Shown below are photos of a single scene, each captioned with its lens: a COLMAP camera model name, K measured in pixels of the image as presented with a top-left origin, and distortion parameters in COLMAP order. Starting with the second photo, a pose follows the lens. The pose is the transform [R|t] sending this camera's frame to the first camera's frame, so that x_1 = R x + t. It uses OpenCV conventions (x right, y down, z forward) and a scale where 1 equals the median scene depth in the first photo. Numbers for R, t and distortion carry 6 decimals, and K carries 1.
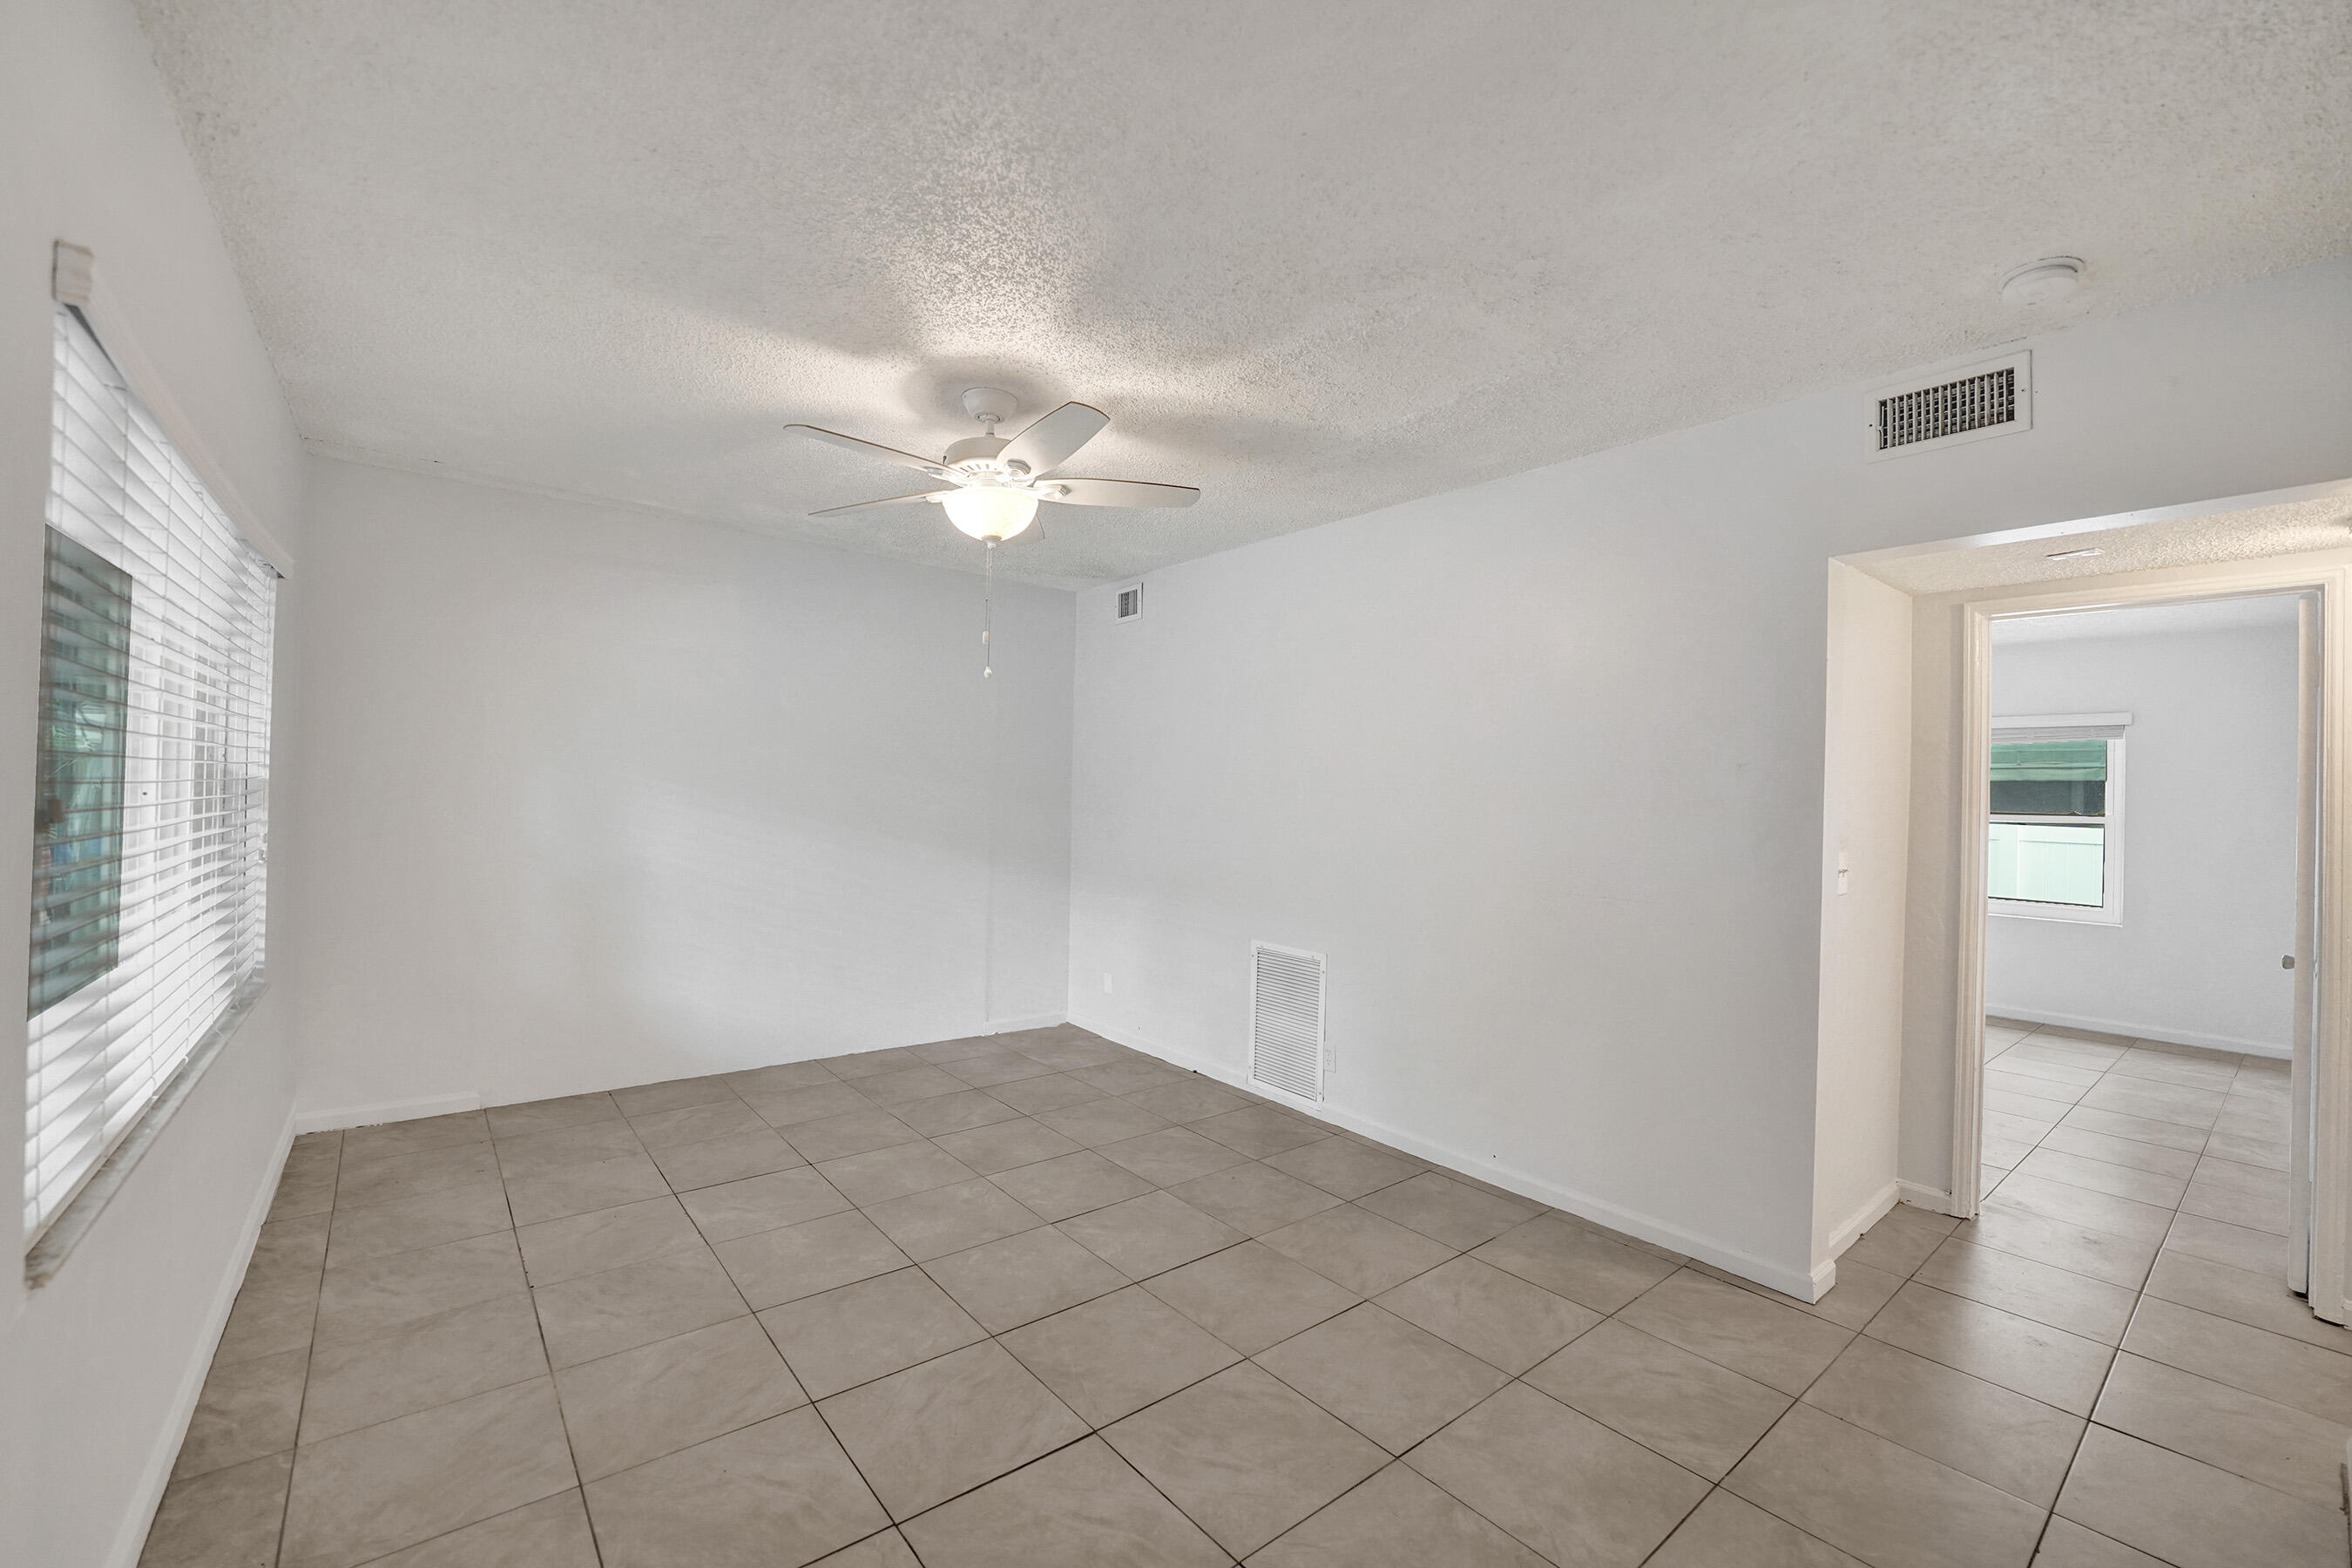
lens RADIAL K [[918.2, 0, 1179.4], [0, 918.2, 790.1], [0, 0, 1]] dist [-0.035391, 0.000006]
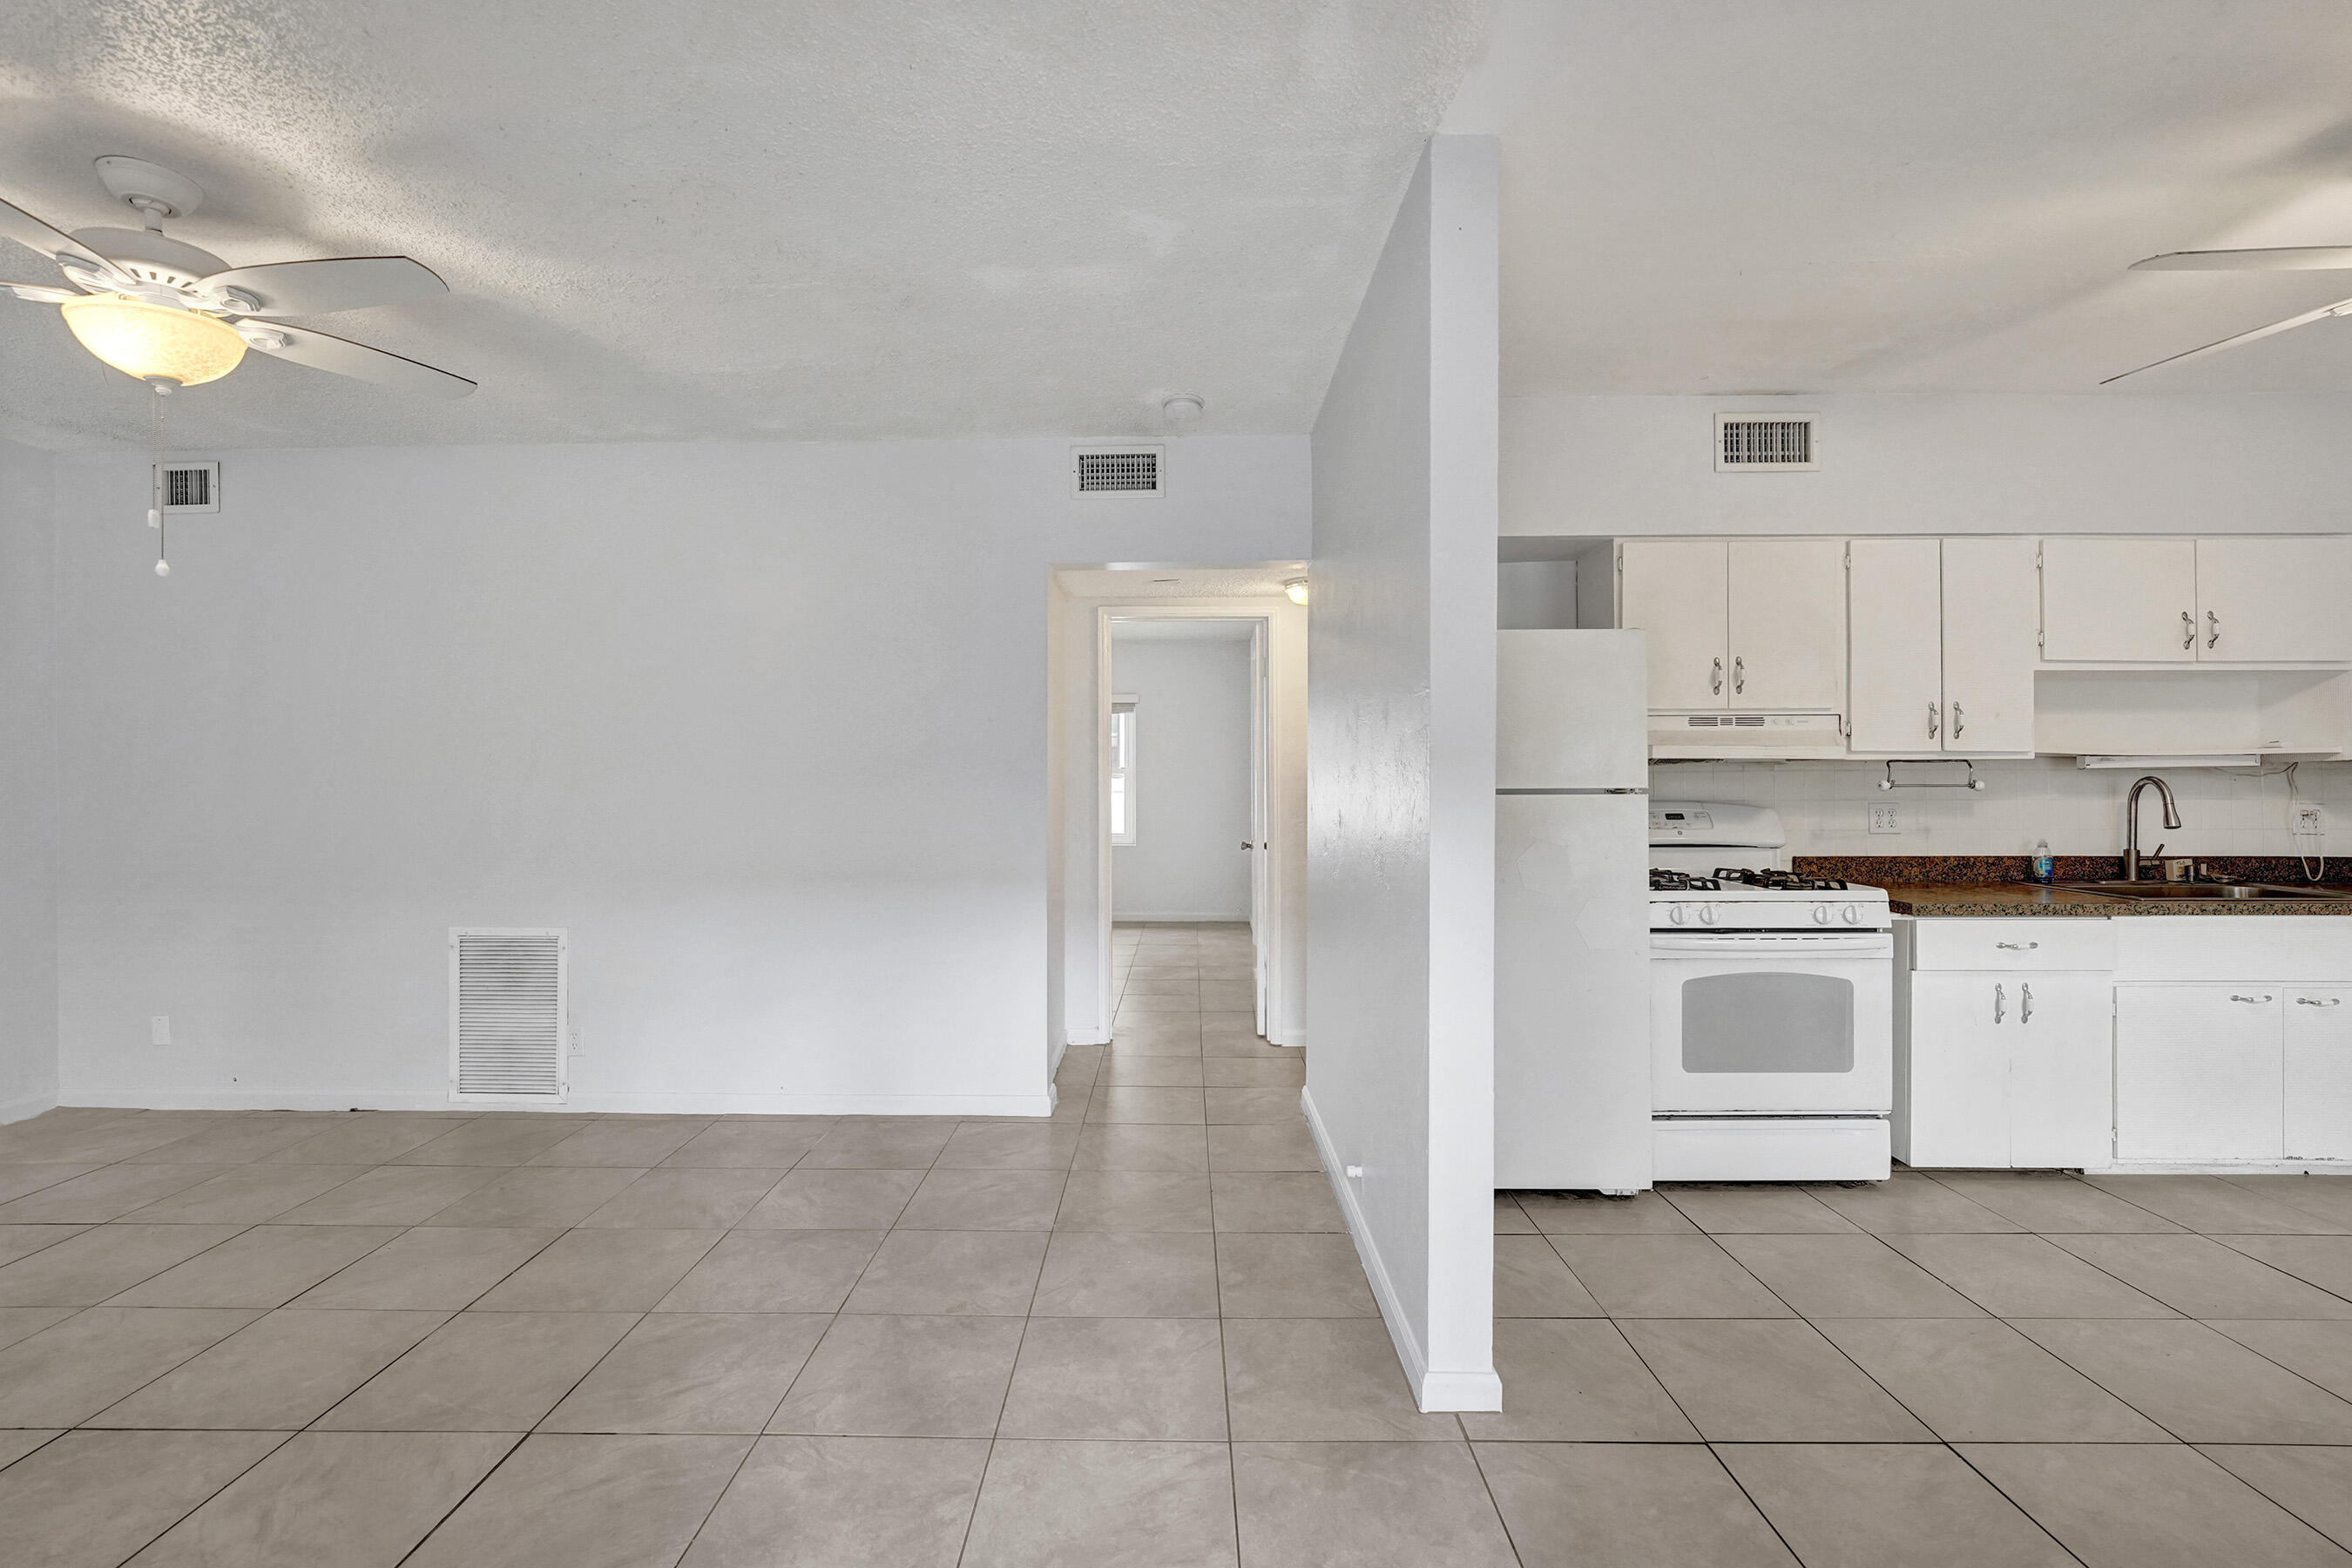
lens RADIAL K [[956.4, 0, 1131.1], [0, 956.4, 781.3], [0, 0, 1]] dist [-0.023119, 0.000236]
pose [[0.666921, -0.029265, 0.744554, -0.248137], [0.013103, 0.999535, 0.027550, 0.027103], [-0.745013, -0.008618, 0.666994, -0.047085]]
